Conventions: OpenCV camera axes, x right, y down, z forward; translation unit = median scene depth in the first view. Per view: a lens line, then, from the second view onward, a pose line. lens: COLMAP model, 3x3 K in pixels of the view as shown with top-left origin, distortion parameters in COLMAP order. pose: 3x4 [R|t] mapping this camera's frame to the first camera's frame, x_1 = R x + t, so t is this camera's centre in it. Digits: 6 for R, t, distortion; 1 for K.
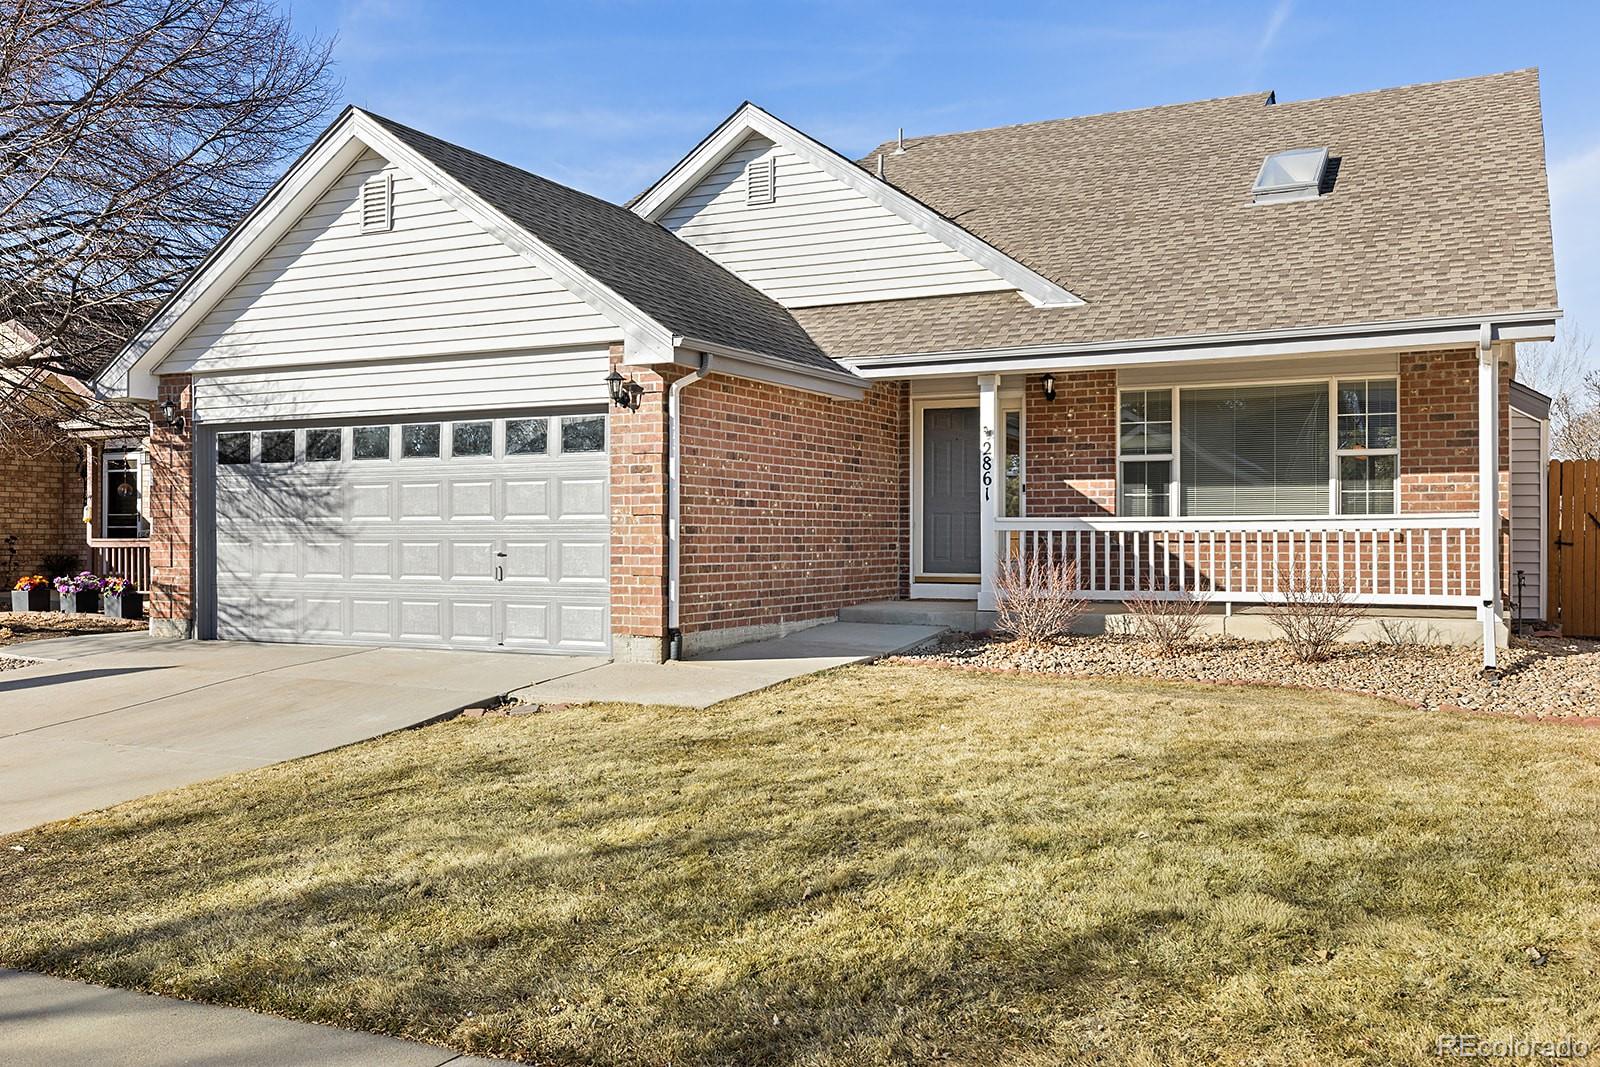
lens RADIAL K [[1426.8, 0, 801.4], [0, 1426.8, 539.5], [0, 0, 1]] dist [0.013538, 0.010111]
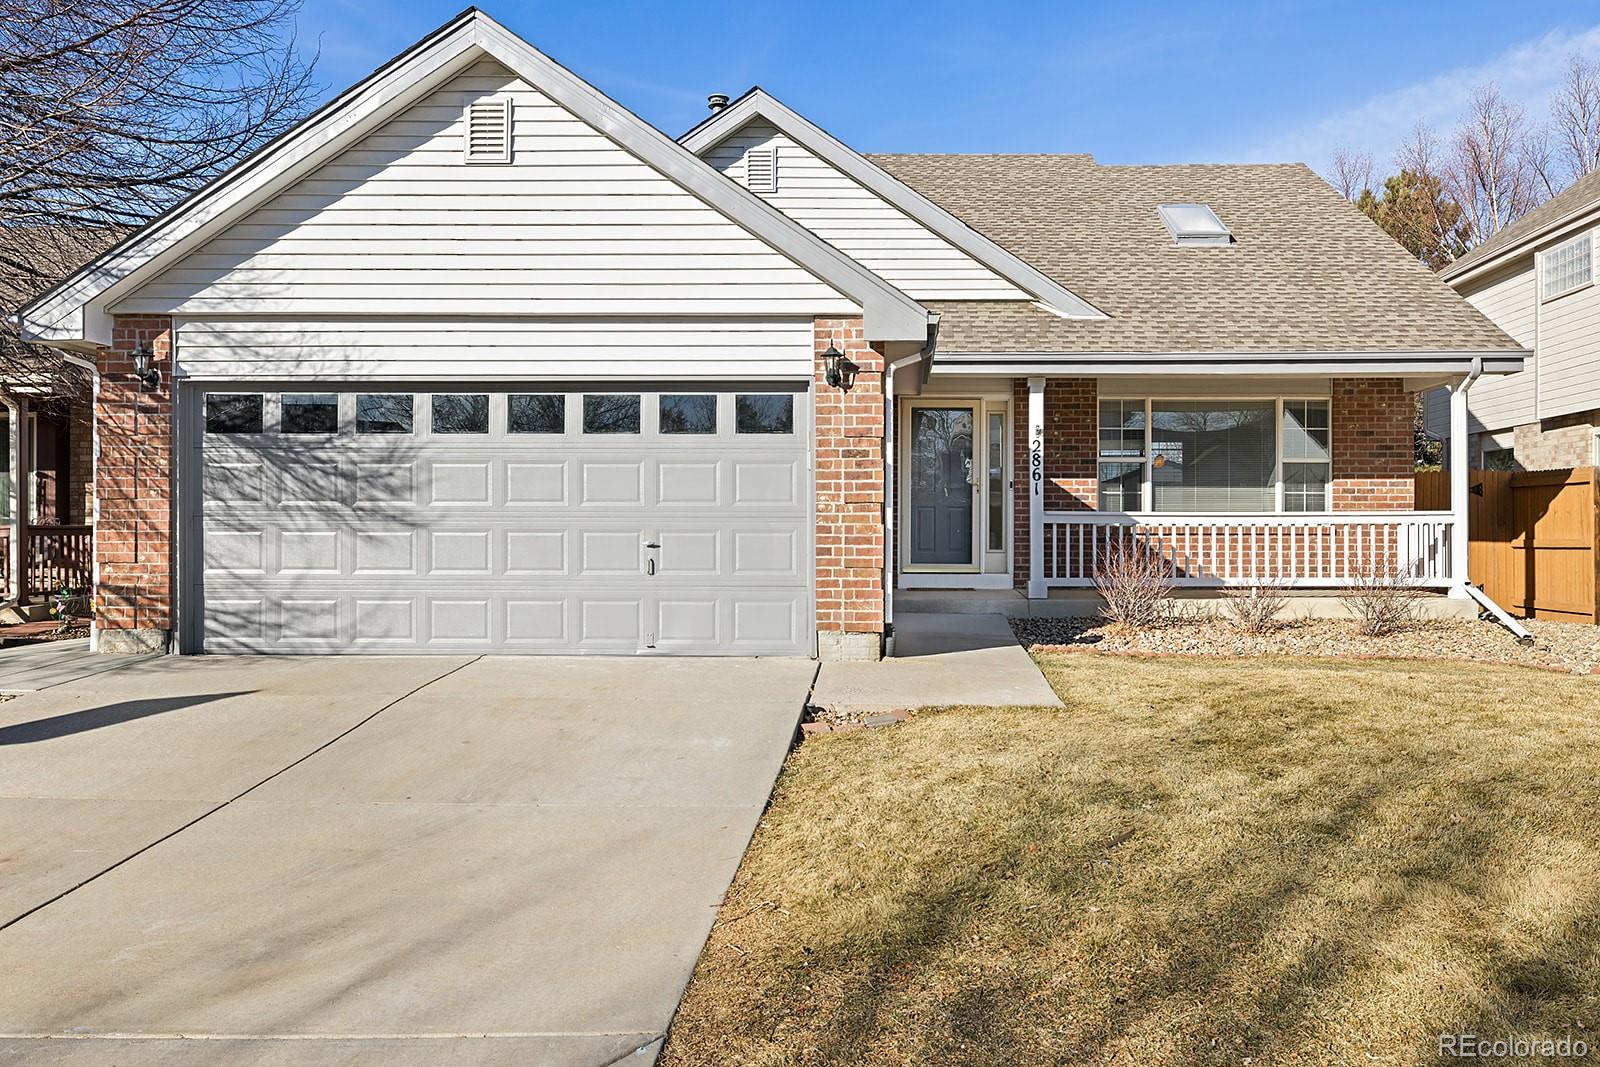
lens RADIAL K [[1218.7, 0, 867.3], [0, 1218.7, 540.6], [0, 0, 1]] dist [-0.002207, 0.001312]
pose [[0.896642, 0.000335, 0.442756, -0.405906], [-0.001910, 0.999993, 0.003112, 0.004441], [-0.442752, -0.003636, 0.896637, 0.250750]]
